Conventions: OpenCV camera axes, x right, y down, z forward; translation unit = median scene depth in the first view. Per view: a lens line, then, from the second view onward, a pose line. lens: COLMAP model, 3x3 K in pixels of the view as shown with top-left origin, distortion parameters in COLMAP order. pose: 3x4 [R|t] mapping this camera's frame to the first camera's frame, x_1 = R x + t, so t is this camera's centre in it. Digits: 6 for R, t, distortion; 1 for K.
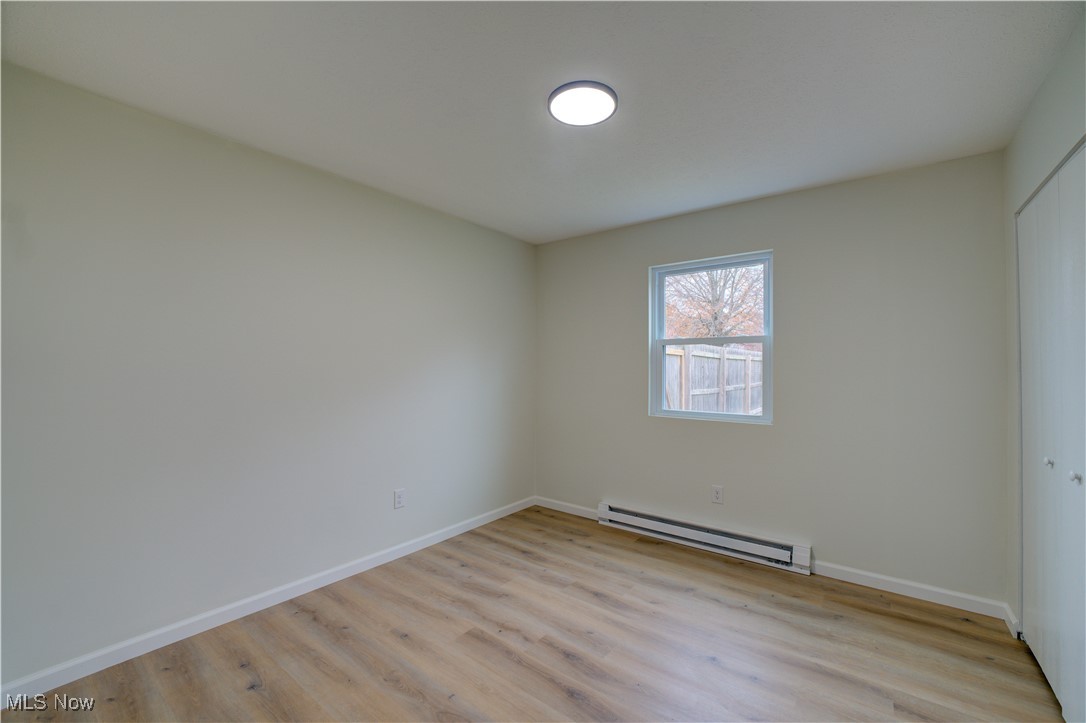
lens RADIAL K [[436.3, 0, 542.2], [0, 436.3, 364.6], [0, 0, 1]] dist [-0.028323, 0.002663]
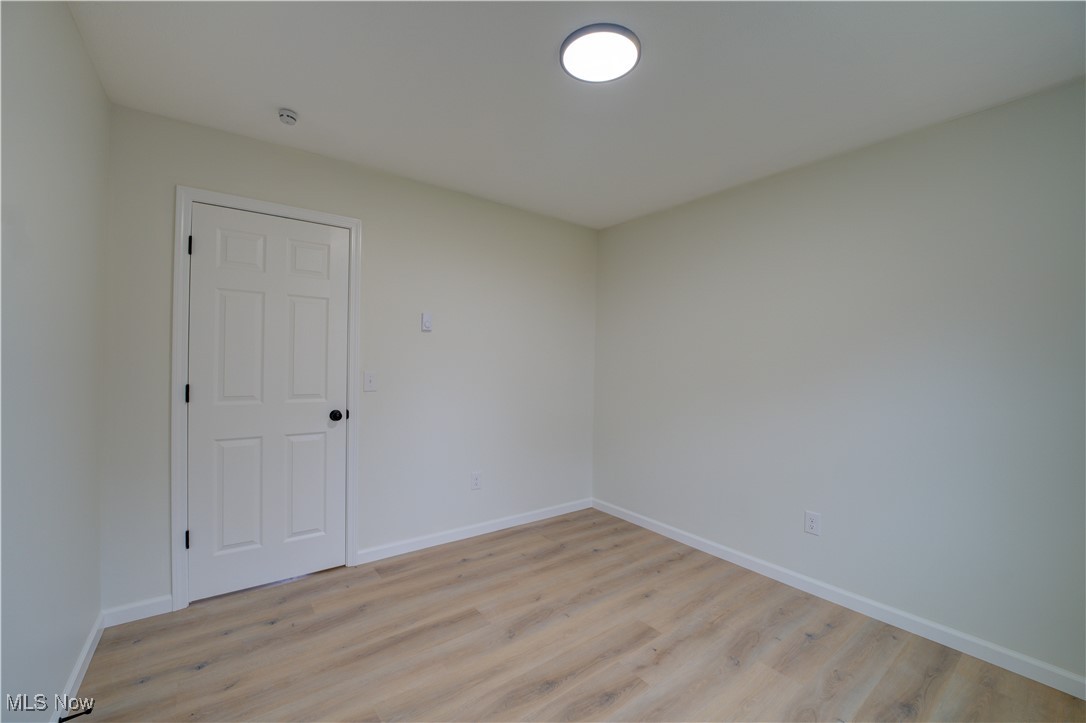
lens RADIAL K [[436.3, 0, 542.2], [0, 436.3, 364.6], [0, 0, 1]] dist [-0.028323, 0.002663]
pose [[-0.252595, 0.001436, -0.967571, 0.855473], [-0.015605, 0.999863, 0.005557, 0.012025], [0.967446, 0.016503, -0.252538, 1.002005]]
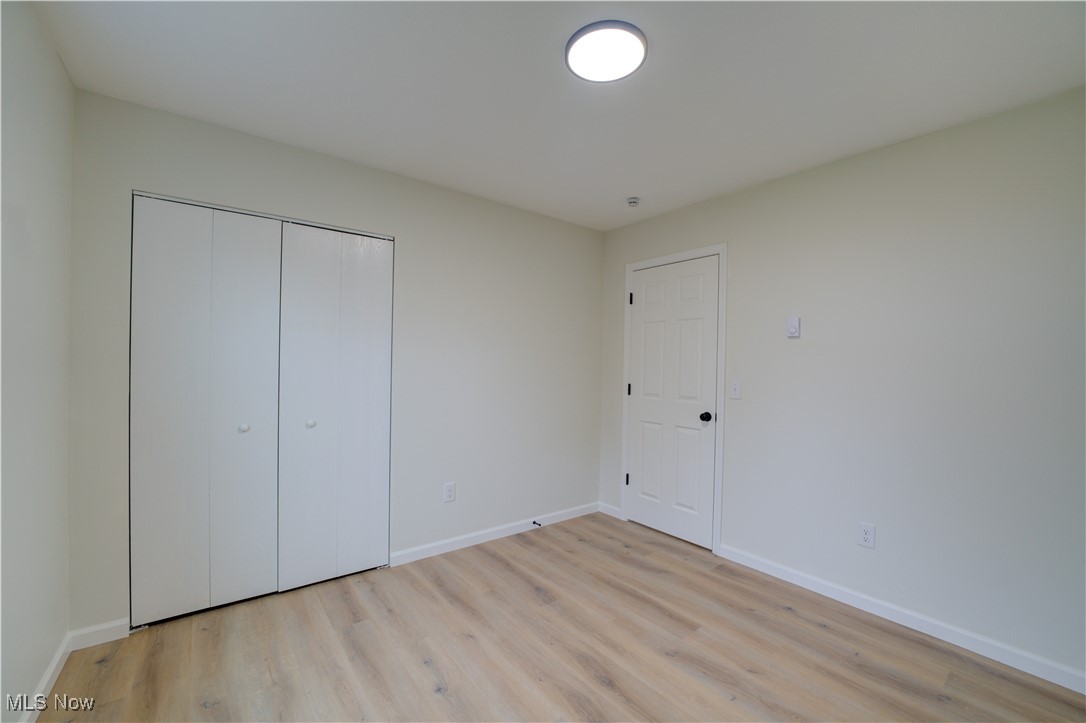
lens RADIAL K [[436.3, 0, 542.2], [0, 436.3, 364.6], [0, 0, 1]] dist [-0.028323, 0.002663]
pose [[-0.969932, -0.019408, 0.242602, -0.006115], [-0.020818, 0.999778, -0.003250, 0.015928], [-0.242485, -0.008203, -0.970120, 1.662362]]
